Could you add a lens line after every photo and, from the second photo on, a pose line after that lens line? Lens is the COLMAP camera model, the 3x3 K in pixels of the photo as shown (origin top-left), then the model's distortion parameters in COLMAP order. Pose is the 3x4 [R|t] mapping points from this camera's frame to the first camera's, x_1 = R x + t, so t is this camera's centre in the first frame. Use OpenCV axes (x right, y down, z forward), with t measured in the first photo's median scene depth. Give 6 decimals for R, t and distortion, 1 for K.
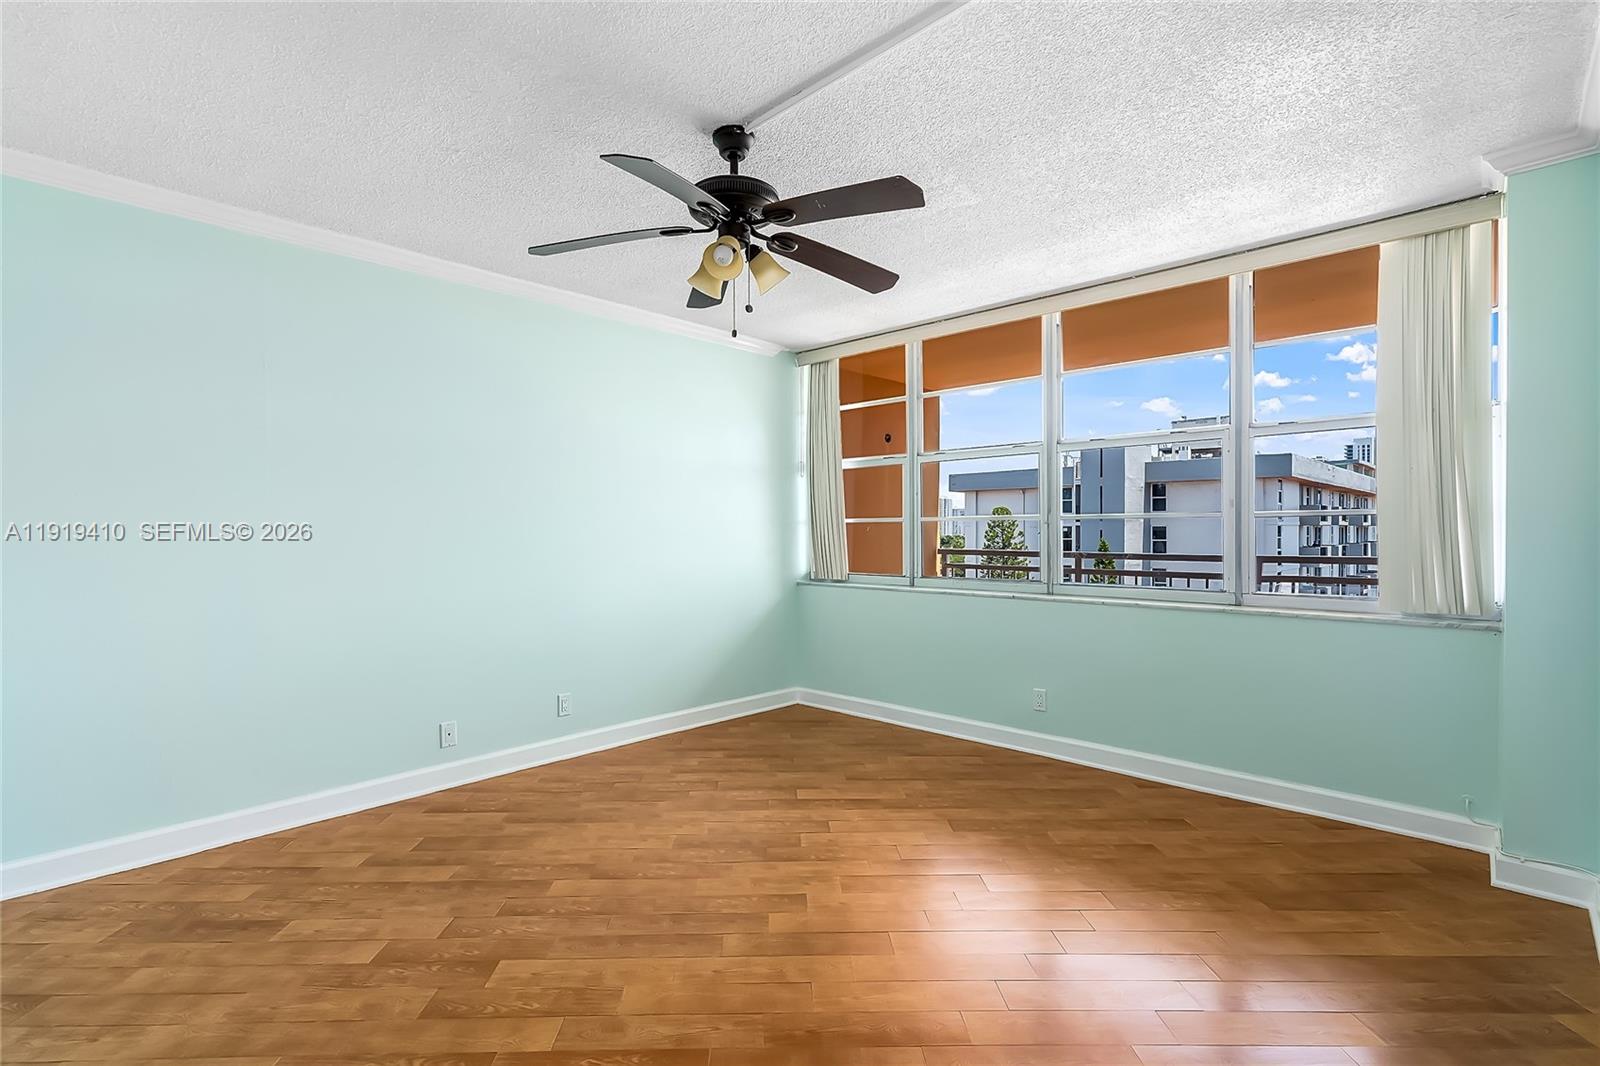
lens RADIAL K [[751.4, 0, 782.3], [0, 751.4, 529.9], [0, 0, 1]] dist [-0.003371, 0.001568]
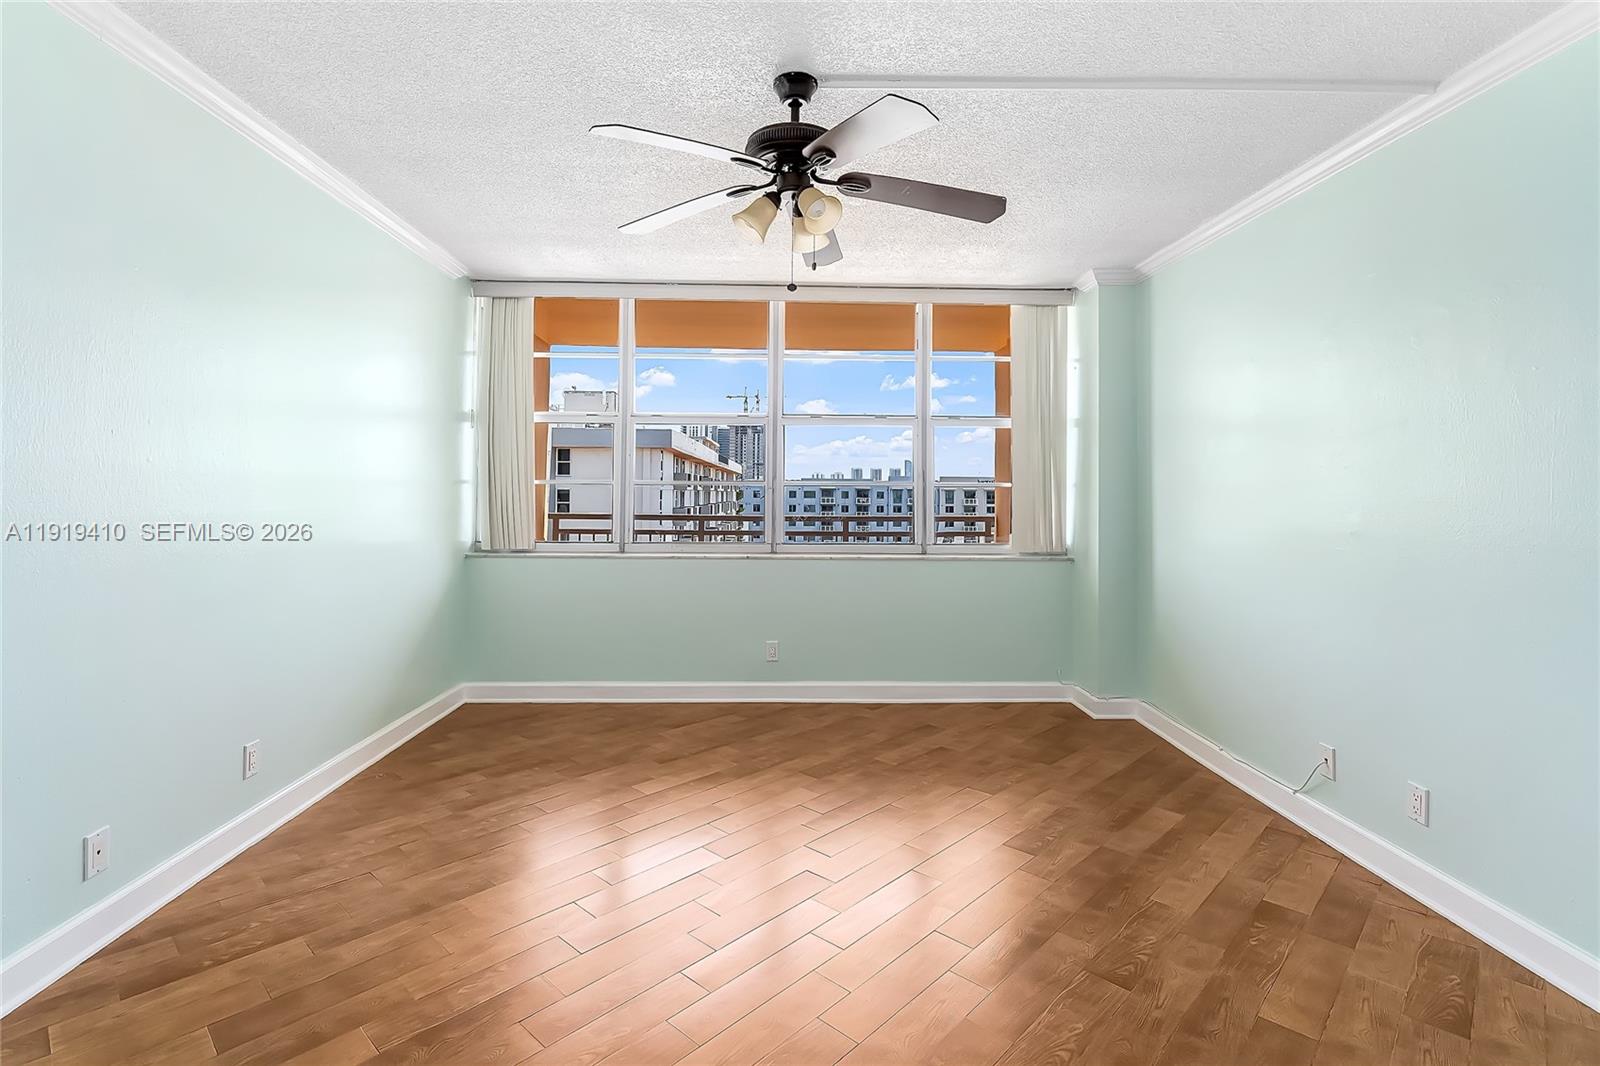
lens RADIAL K [[764.9, 0, 804.4], [0, 764.9, 475.3], [0, 0, 1]] dist [-0.001597, 0.000081]
pose [[0.698656, 0.024489, 0.715038, -0.414578], [-0.009319, 0.999641, -0.025131, -0.000491], [-0.715397, 0.010895, 0.698633, 0.185367]]
